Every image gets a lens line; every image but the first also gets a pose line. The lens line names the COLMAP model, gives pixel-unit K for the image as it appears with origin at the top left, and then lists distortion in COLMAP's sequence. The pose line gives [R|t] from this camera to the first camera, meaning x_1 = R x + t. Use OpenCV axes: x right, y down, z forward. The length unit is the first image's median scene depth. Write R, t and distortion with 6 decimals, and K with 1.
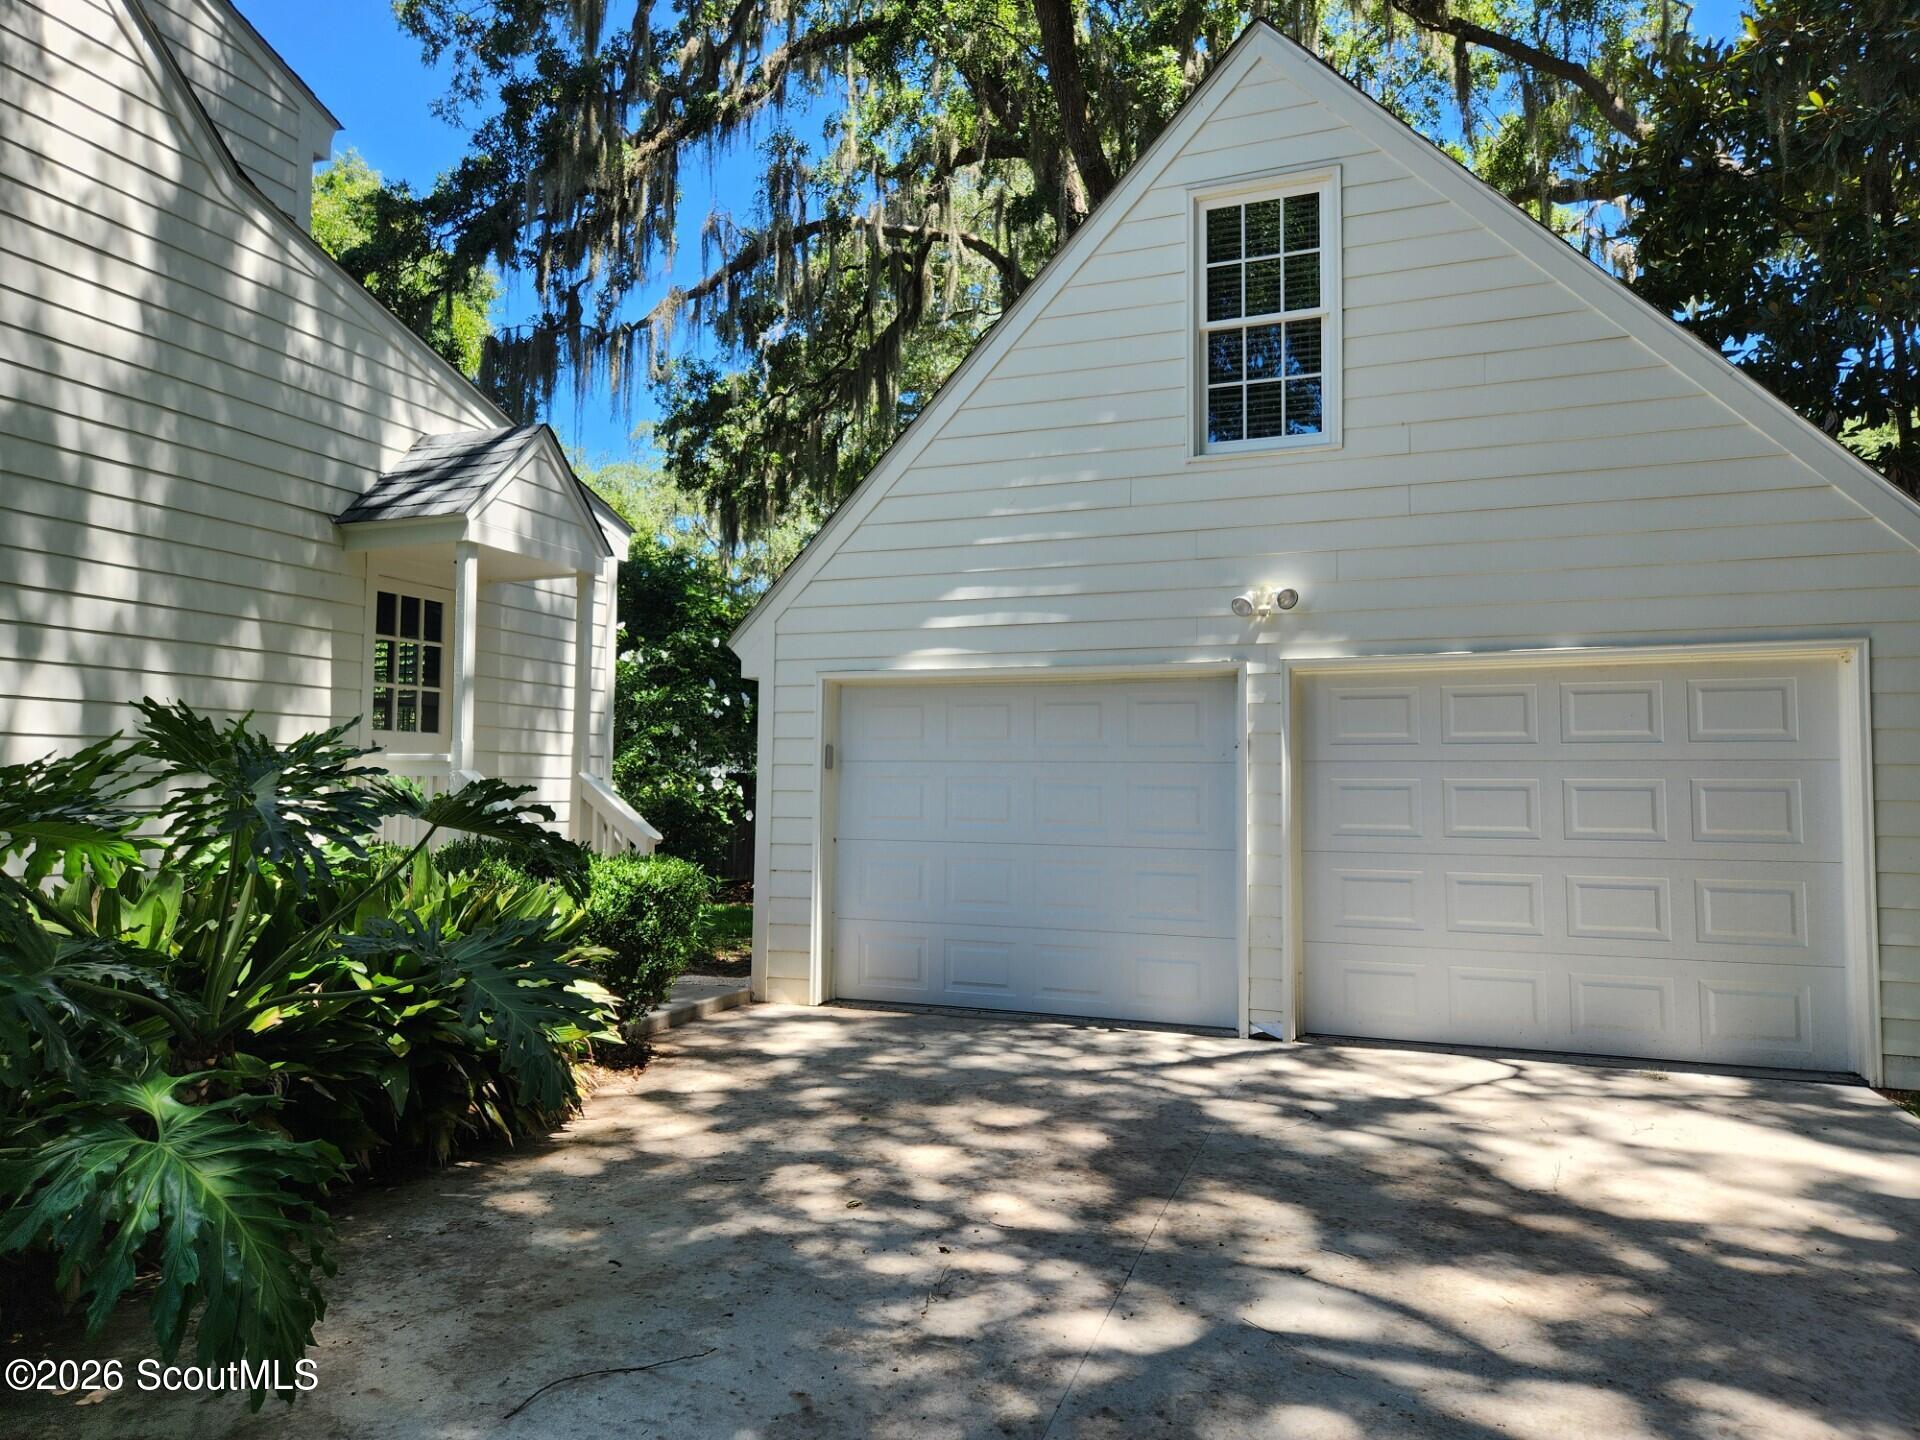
lens RADIAL K [[1275.3, 0, 959.0], [0, 1275.3, 714.9], [0, 0, 1]] dist [0.054426, -0.031715]
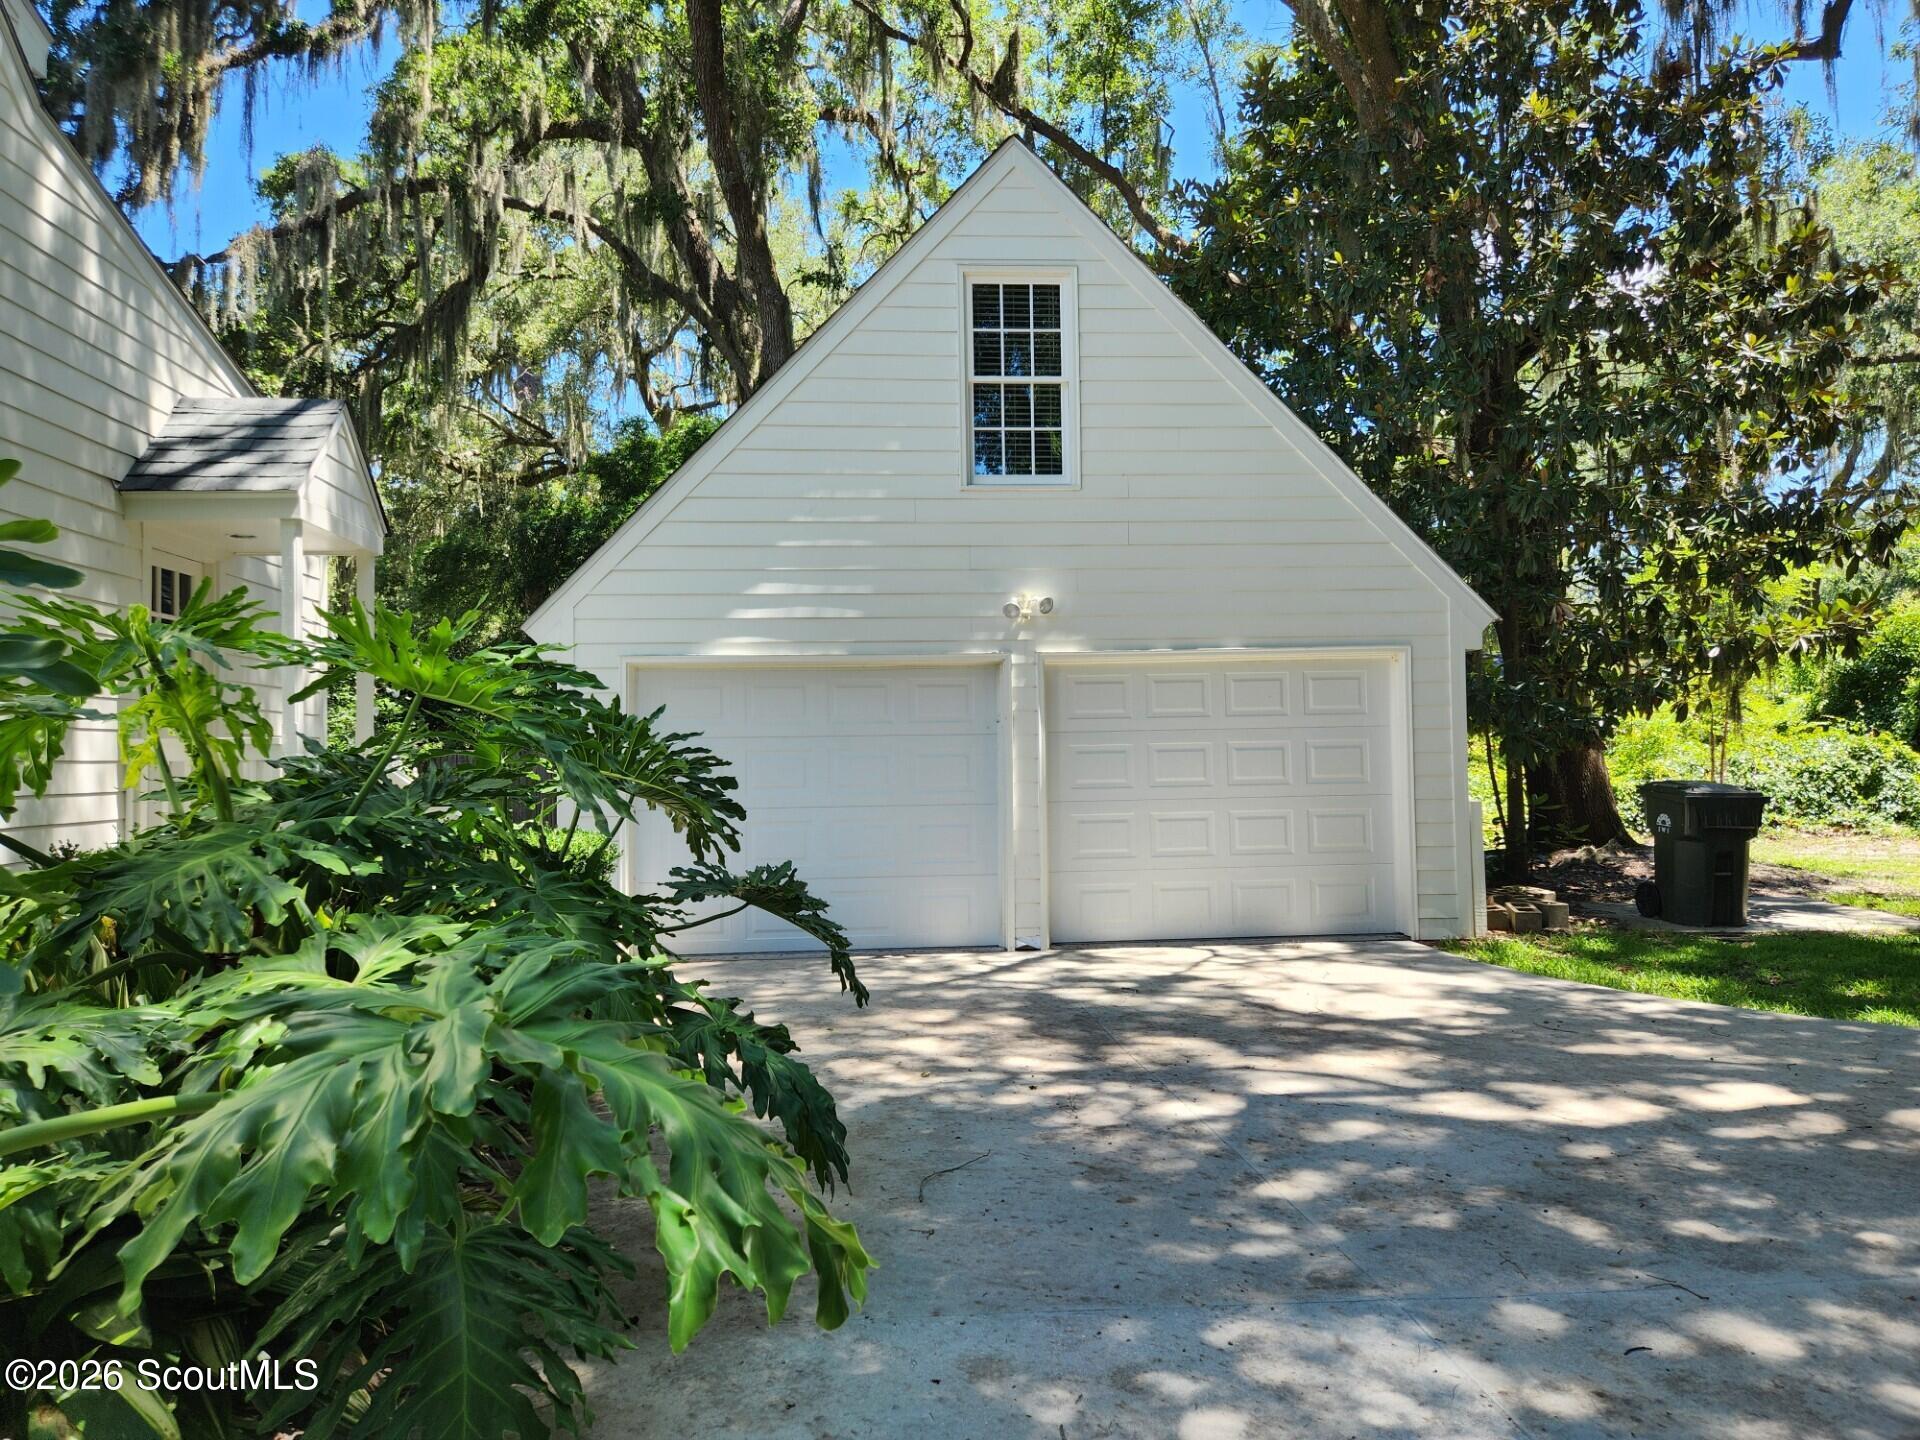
lens RADIAL K [[1275.3, 0, 949.4], [0, 1275.3, 721.1], [0, 0, 1]] dist [0.054426, -0.031715]
pose [[0.904125, -0.009709, 0.427159, -0.358563], [-0.001510, 0.999663, 0.025917, -0.007815], [-0.427266, -0.024078, 0.903805, -0.105654]]
